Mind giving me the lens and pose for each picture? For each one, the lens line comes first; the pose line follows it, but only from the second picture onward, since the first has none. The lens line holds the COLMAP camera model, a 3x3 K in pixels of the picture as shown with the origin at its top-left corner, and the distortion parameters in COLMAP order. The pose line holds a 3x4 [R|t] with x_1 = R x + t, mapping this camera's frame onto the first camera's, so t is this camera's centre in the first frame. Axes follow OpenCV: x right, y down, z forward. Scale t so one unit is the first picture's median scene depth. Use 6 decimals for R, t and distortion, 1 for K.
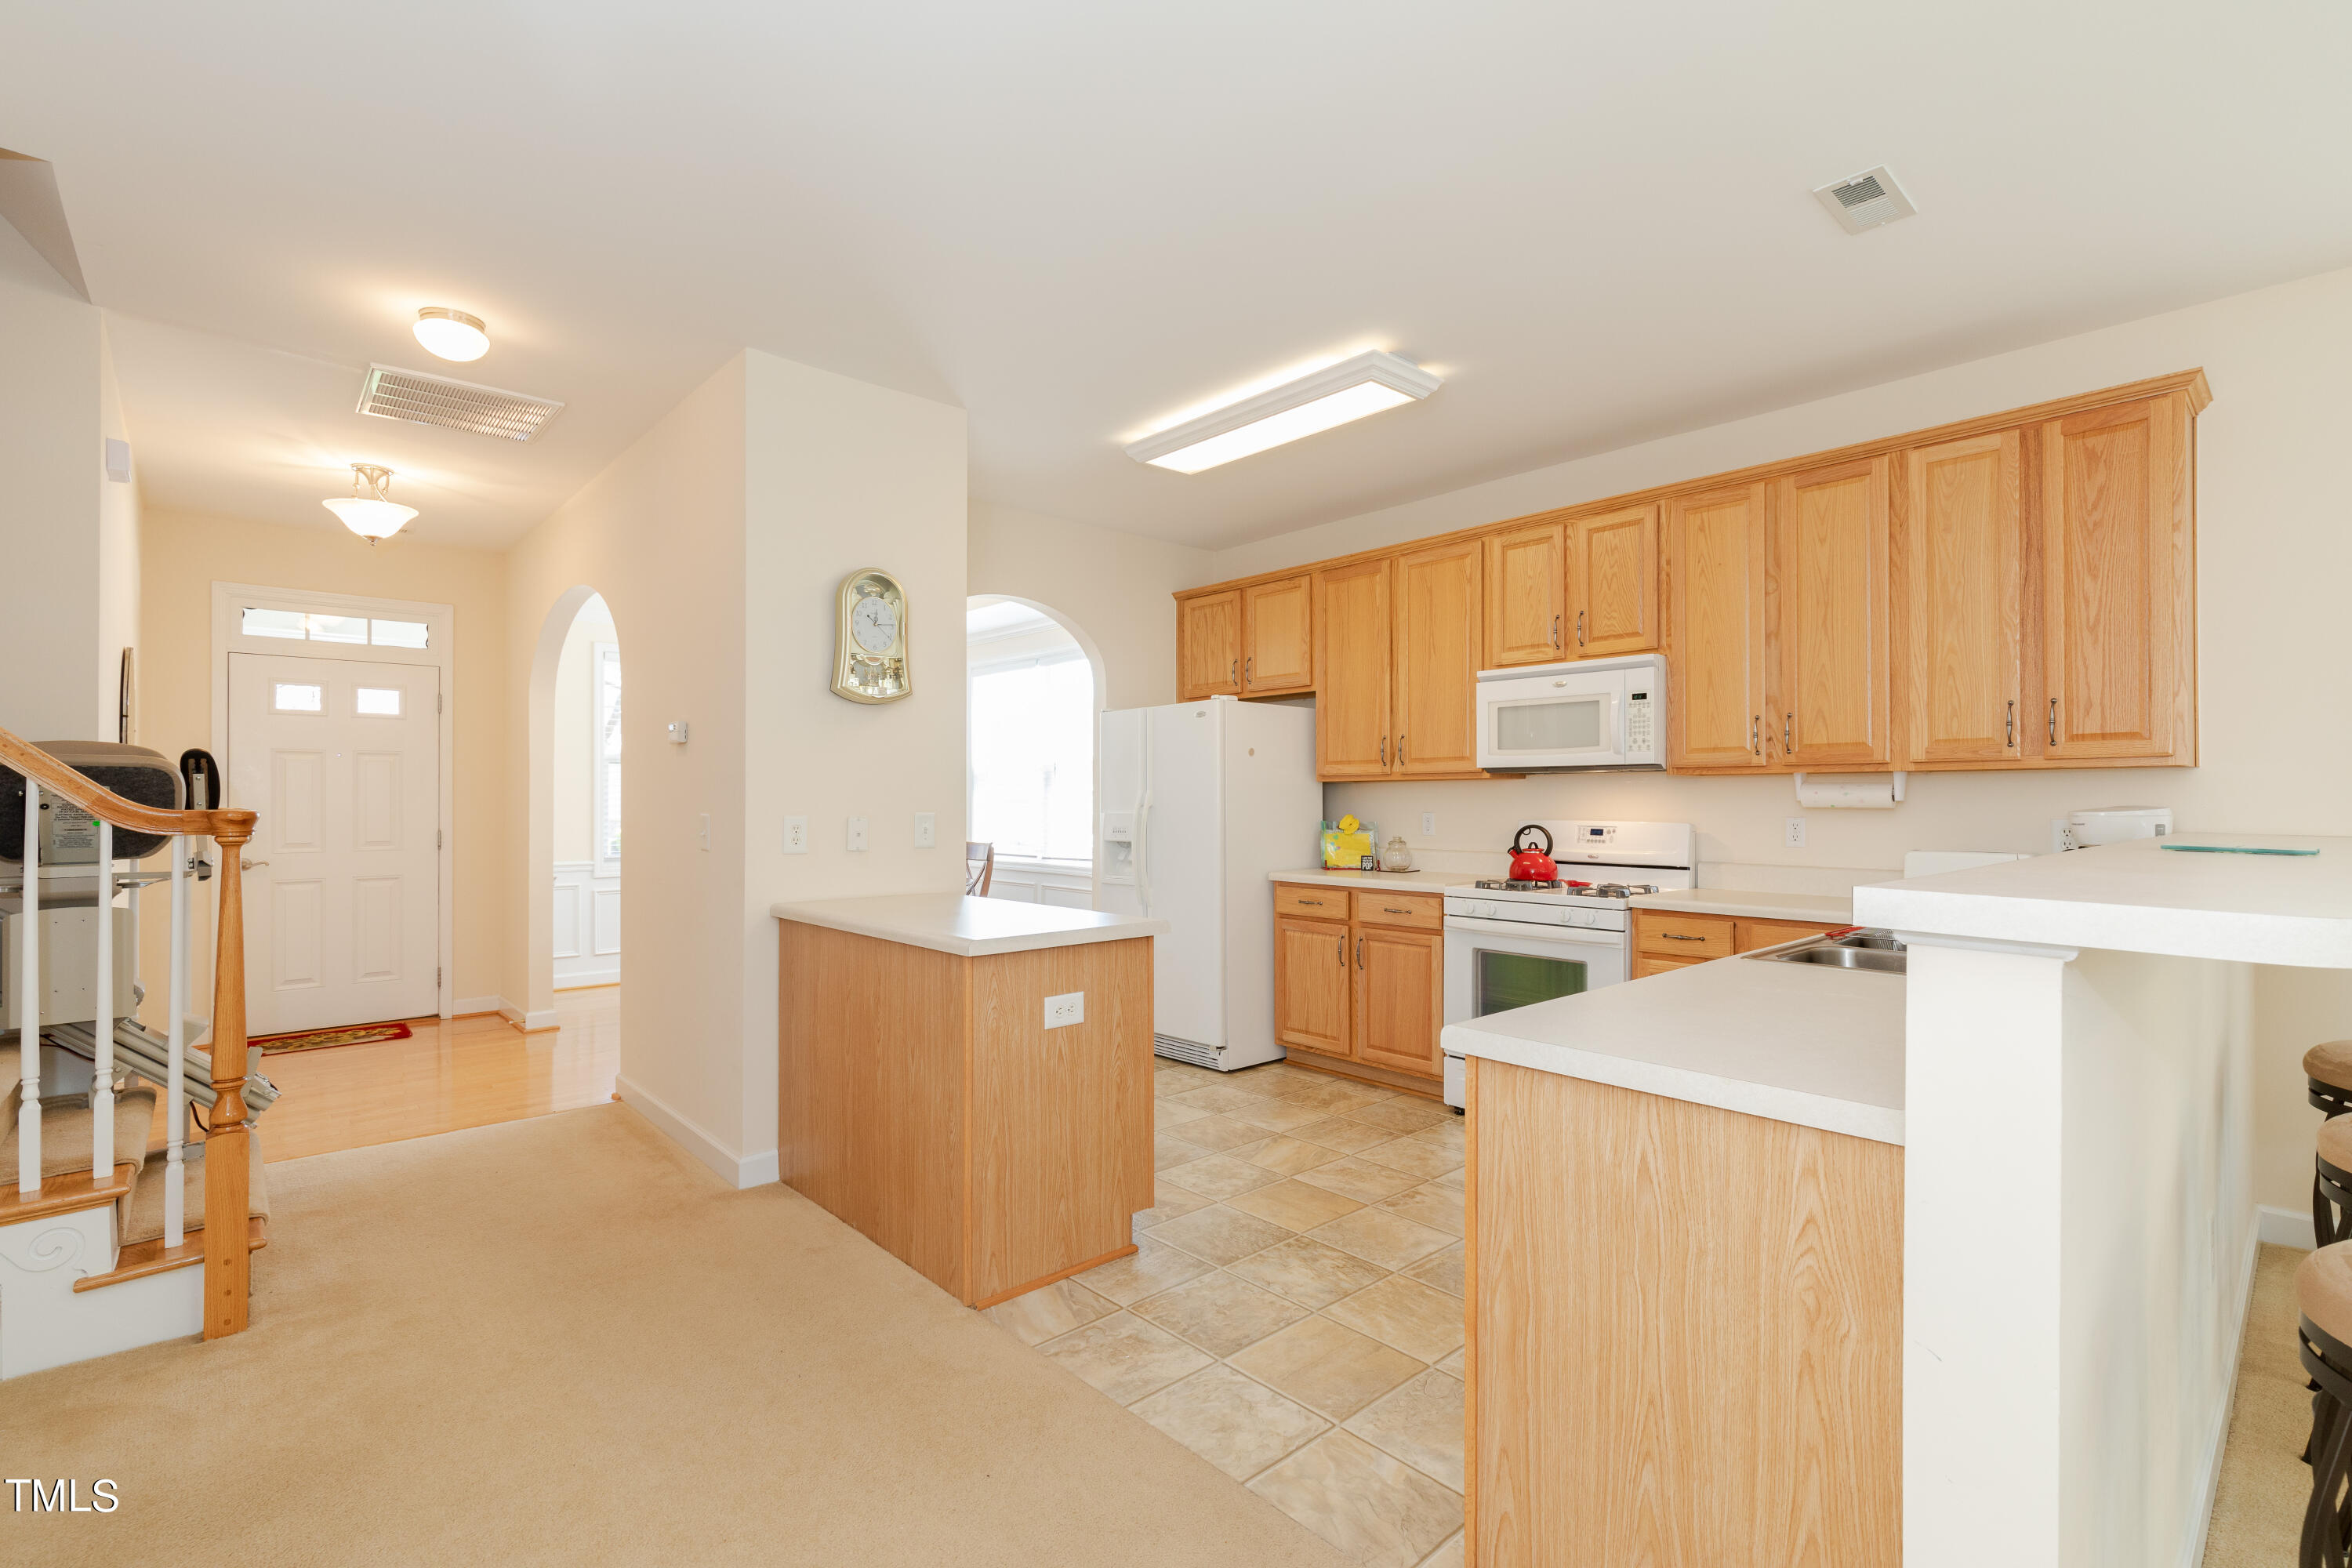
lens RADIAL K [[1073.6, 0, 1178.0], [0, 1073.6, 781.4], [0, 0, 1]] dist [0.011598, -0.002664]
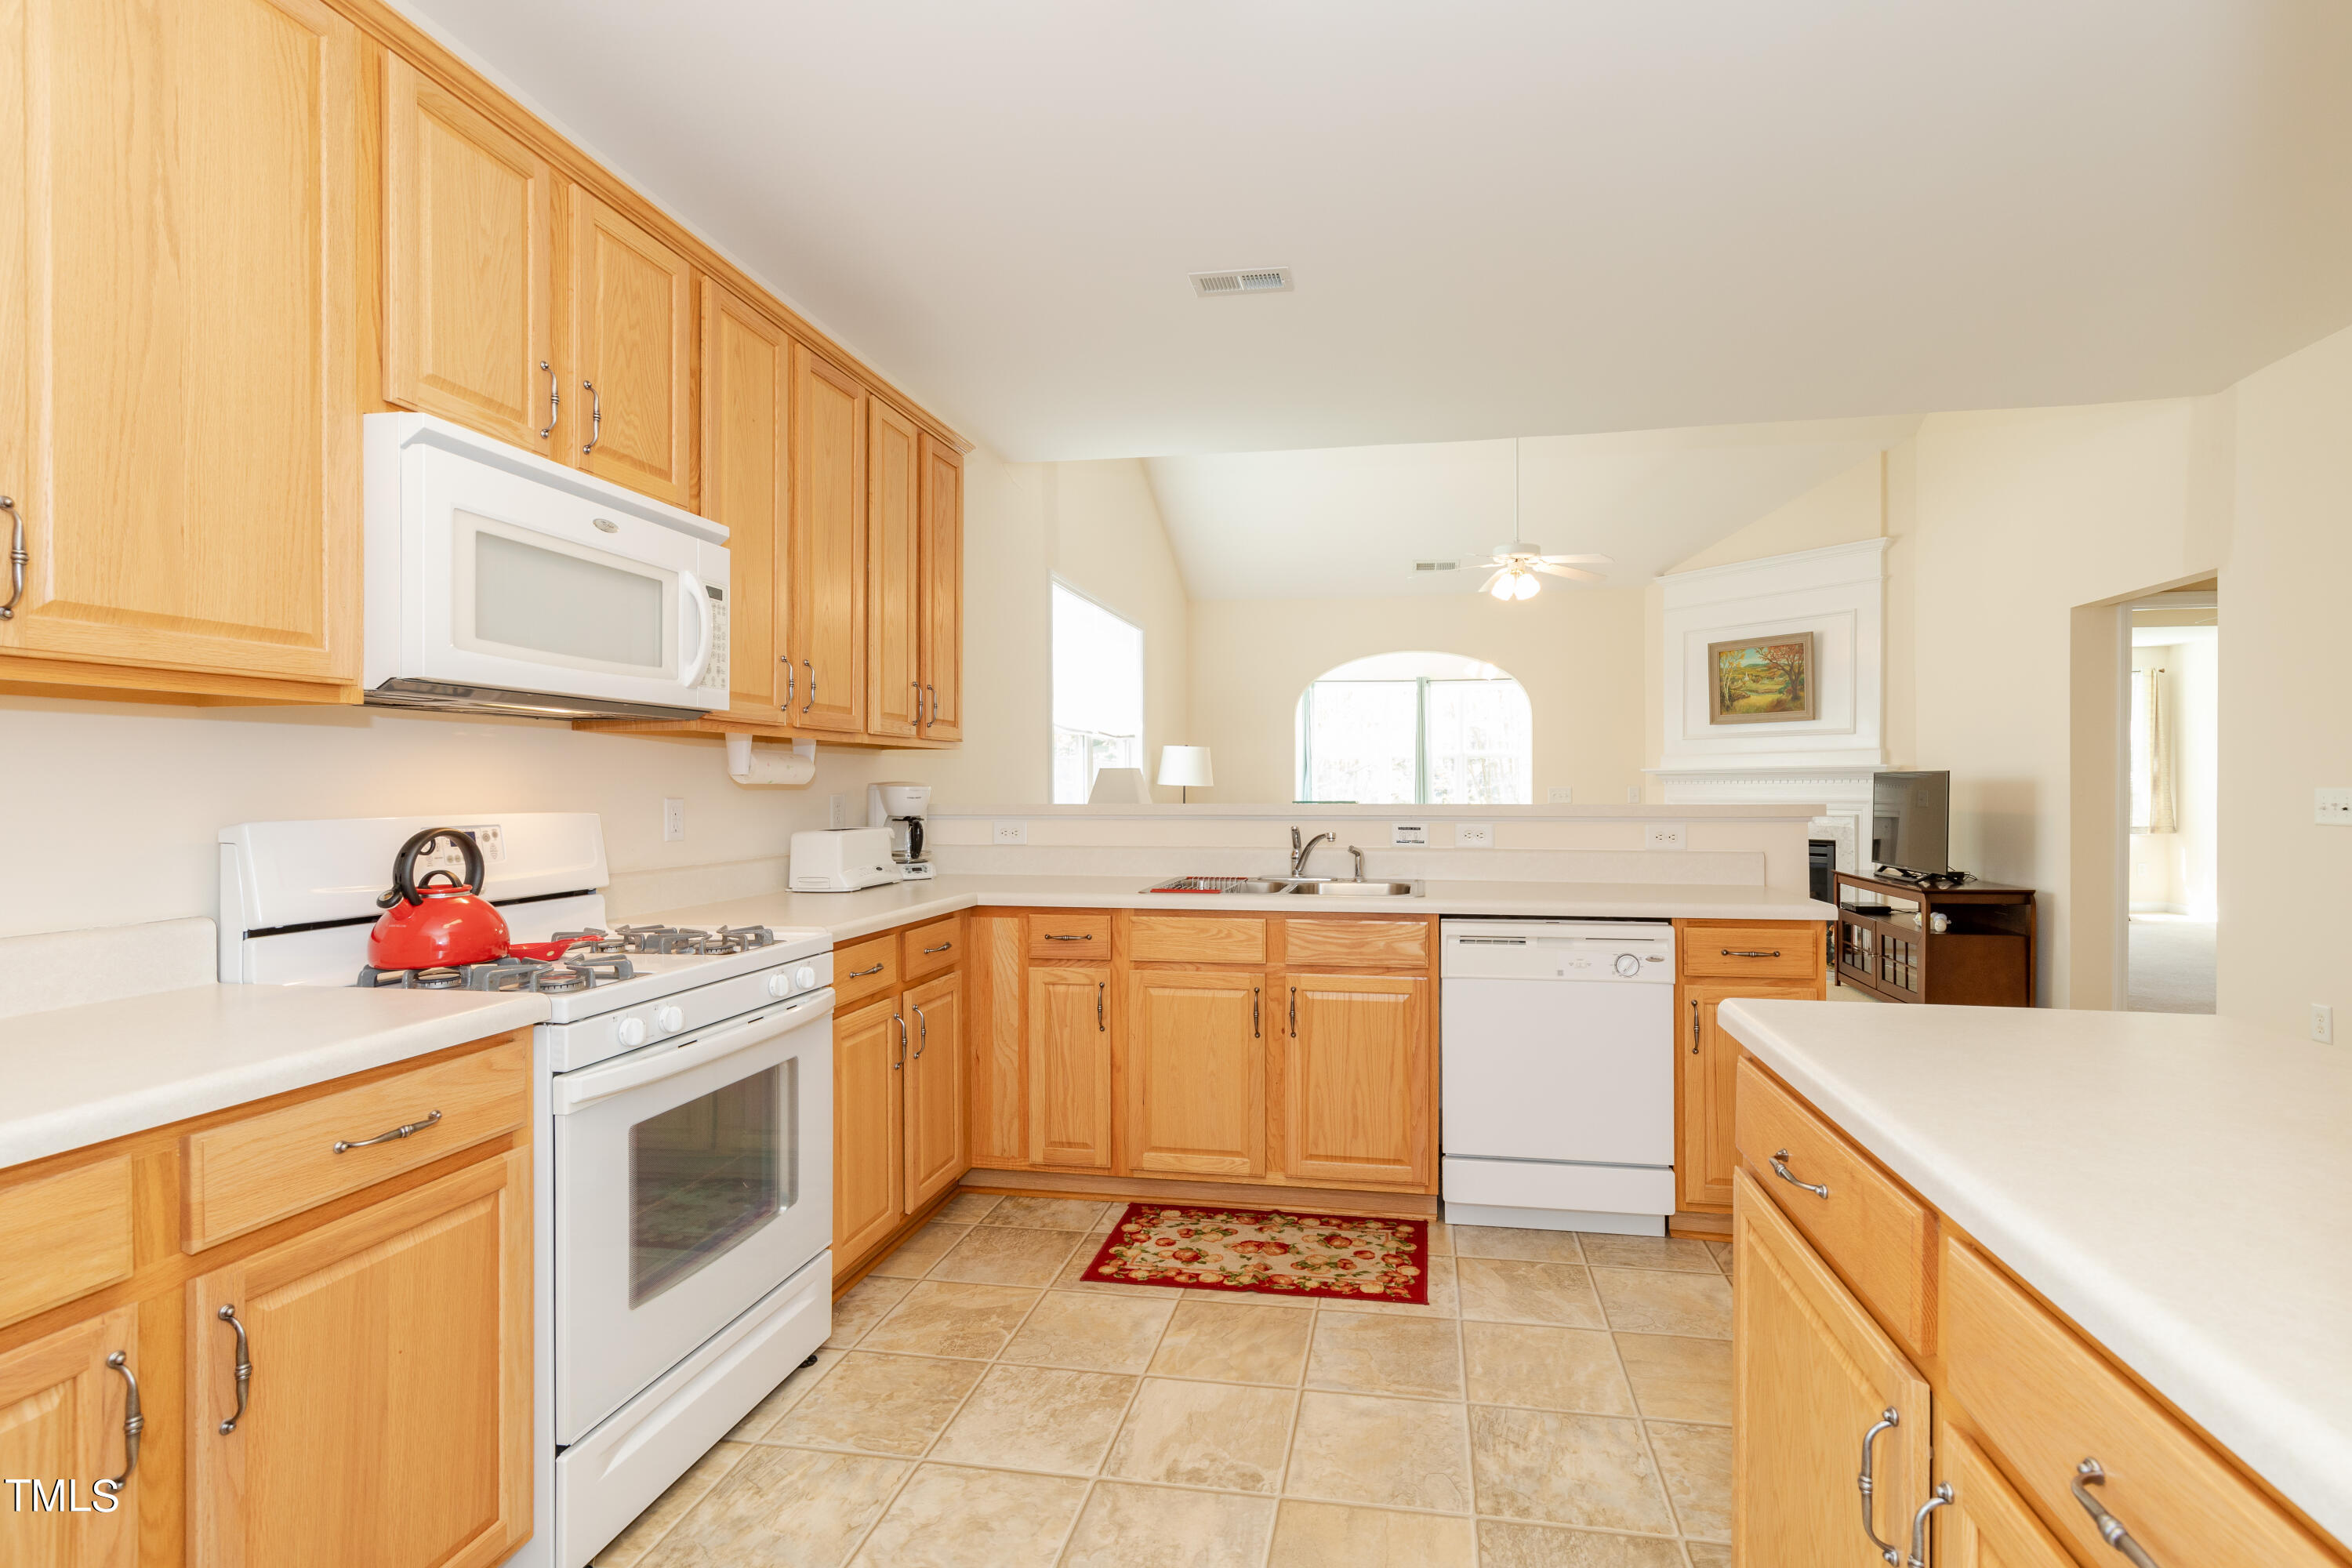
lens RADIAL K [[1073.6, 0, 1248.3], [0, 1073.6, 788.9], [0, 0, 1]] dist [0.011598, -0.002664]
pose [[-0.624088, -0.002100, 0.781351, -0.210411], [-0.014285, 0.999860, -0.008722, 0.028602], [-0.781223, -0.016605, -0.624031, 1.170381]]
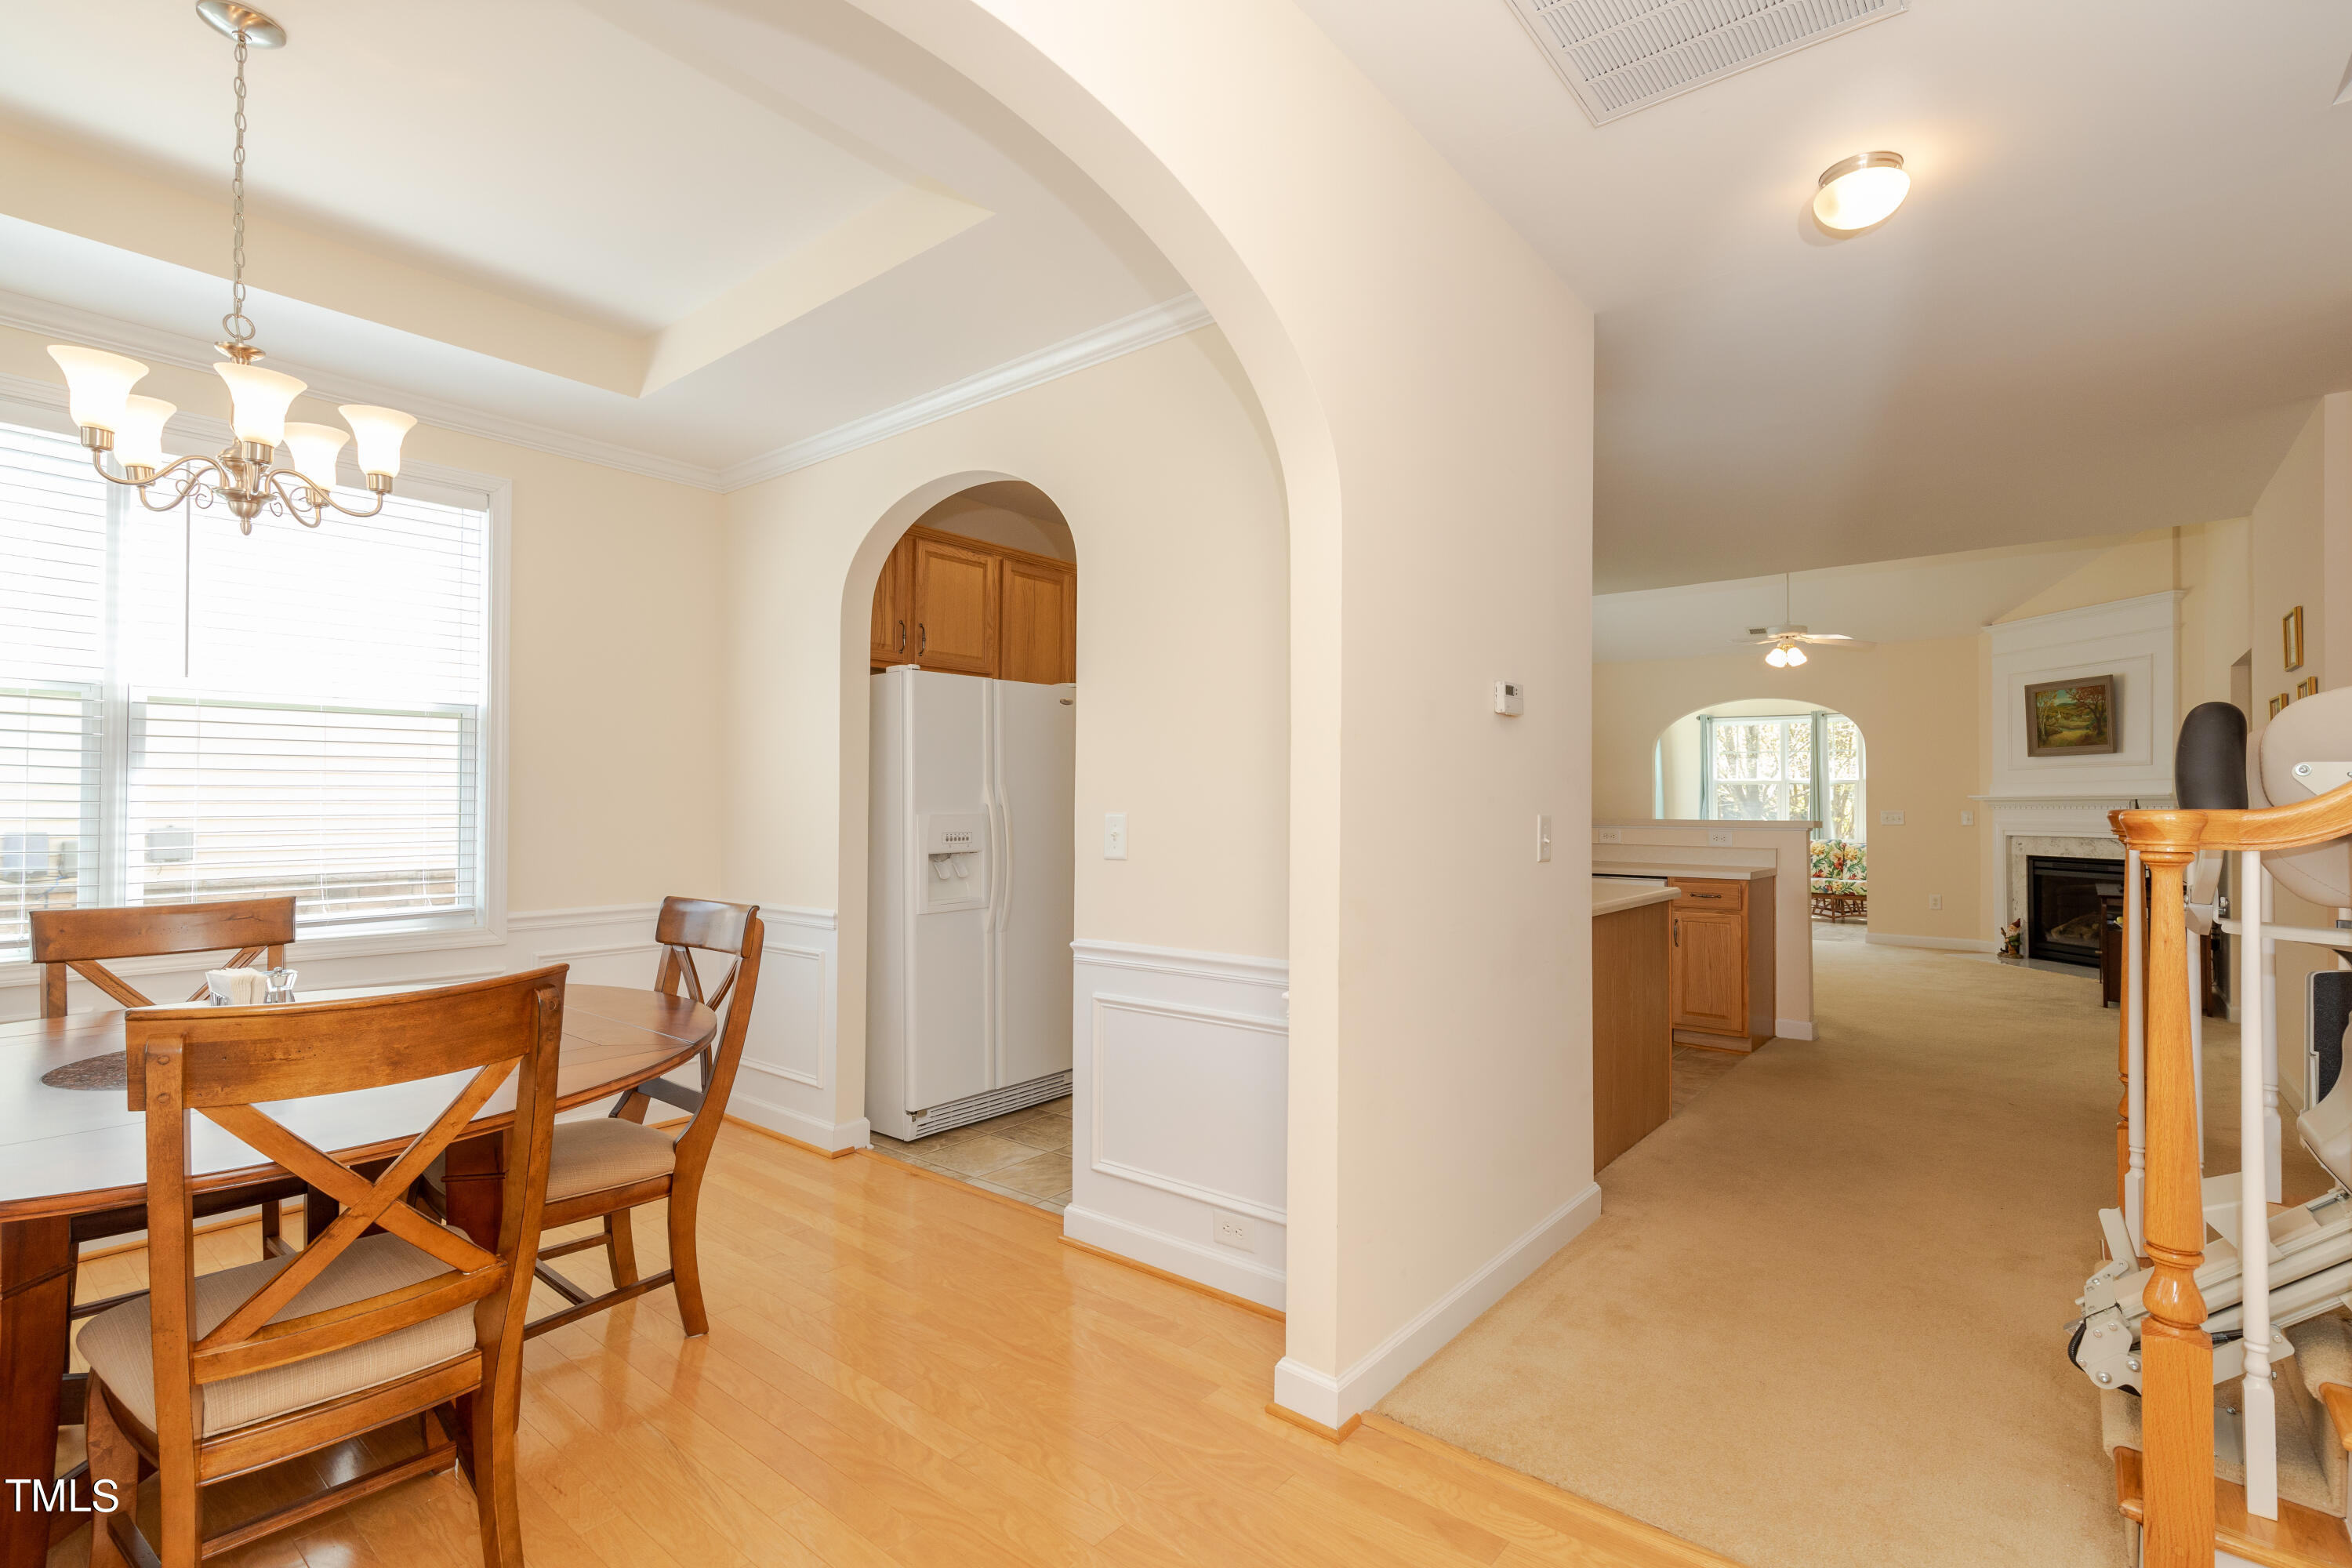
lens RADIAL K [[1073.6, 0, 1214.5], [0, 1073.6, 791.6], [0, 0, 1]] dist [0.011598, -0.002664]
pose [[-0.167389, 0.012031, 0.985817, -1.119750], [-0.023340, 0.999597, -0.016162, 0.028923], [-0.985615, -0.025715, -0.167041, 1.315009]]
